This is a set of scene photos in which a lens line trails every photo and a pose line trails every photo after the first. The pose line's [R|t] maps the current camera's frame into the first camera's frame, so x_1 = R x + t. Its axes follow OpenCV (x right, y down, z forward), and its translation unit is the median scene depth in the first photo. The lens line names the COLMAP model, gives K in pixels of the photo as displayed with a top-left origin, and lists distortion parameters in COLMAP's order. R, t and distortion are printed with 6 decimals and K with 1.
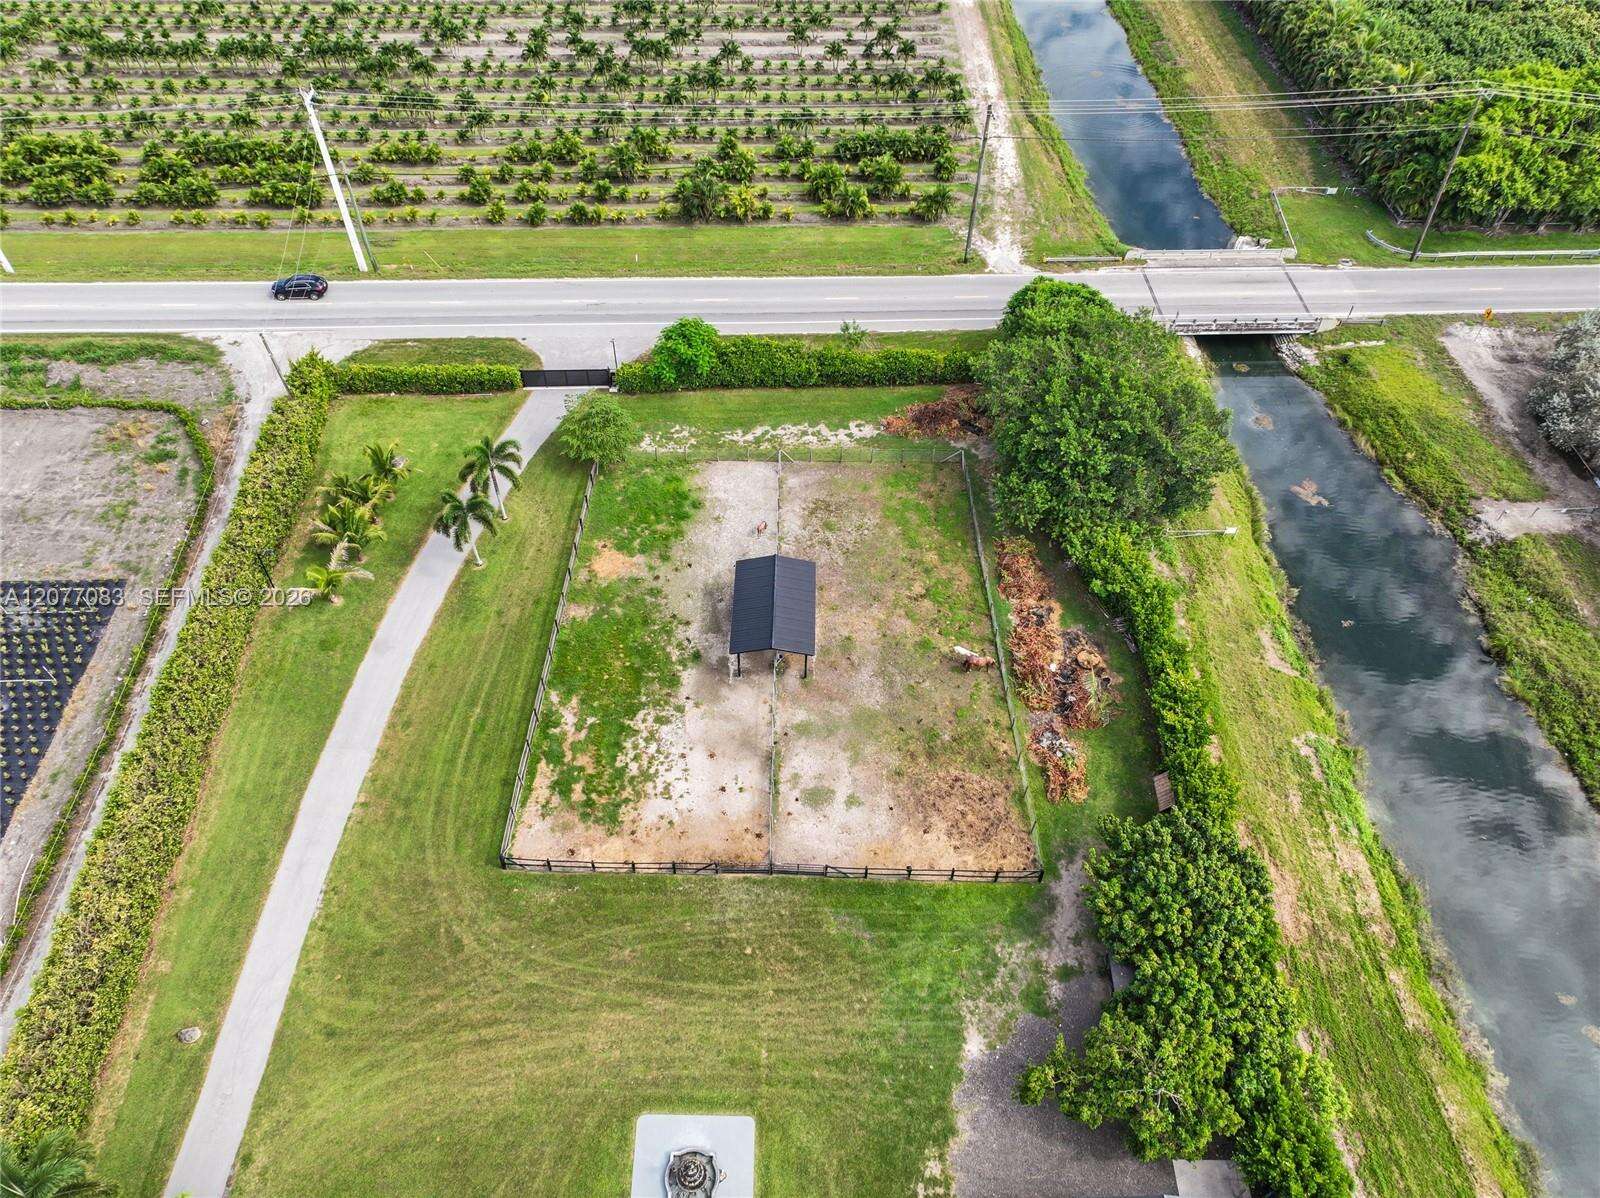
lens RADIAL K [[1124.4, 0, 797.1], [0, 1124.4, 596.4], [0, 0, 1]] dist [-0.002604, 0.019850]
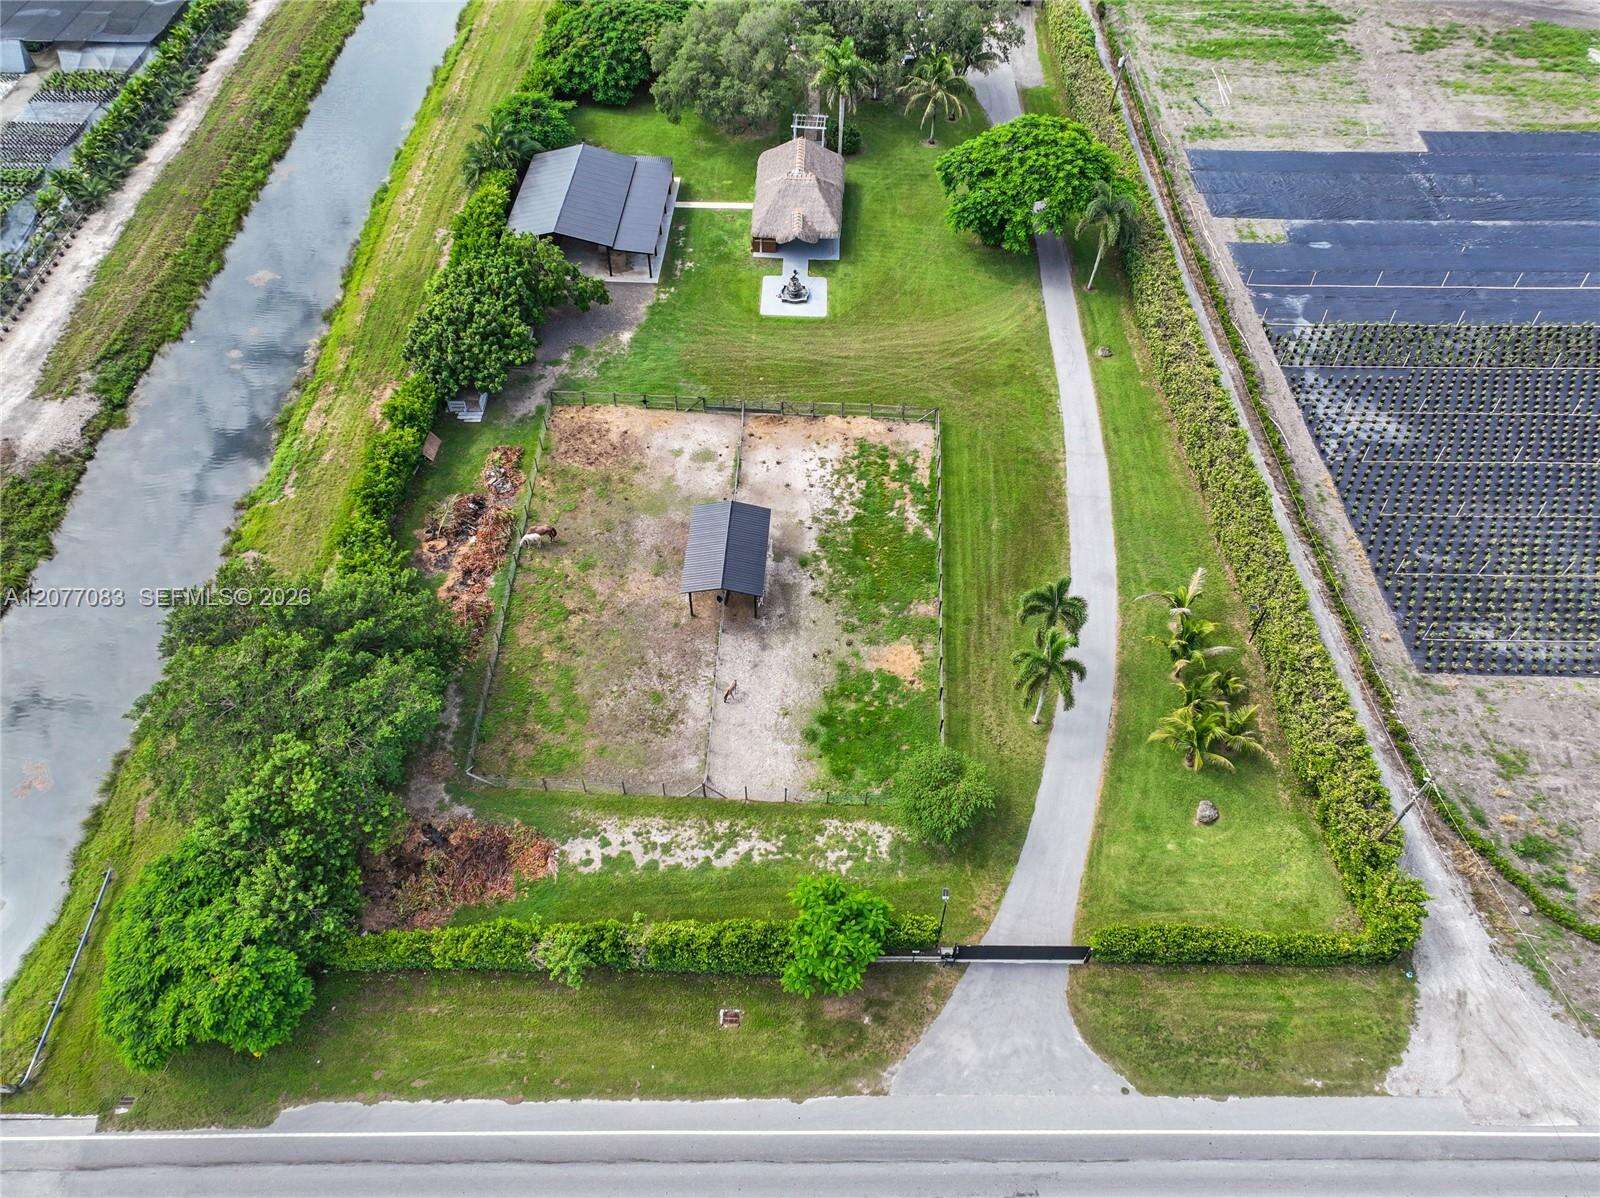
lens RADIAL K [[1124.4, 0, 797.1], [0, 1124.4, 596.4], [0, 0, 1]] dist [-0.002604, 0.019850]
pose [[-0.999391, -0.033670, 0.009152, -0.083653], [0.014041, -0.147965, 0.988893, -0.888103], [-0.031942, 0.988419, 0.148348, 0.778136]]
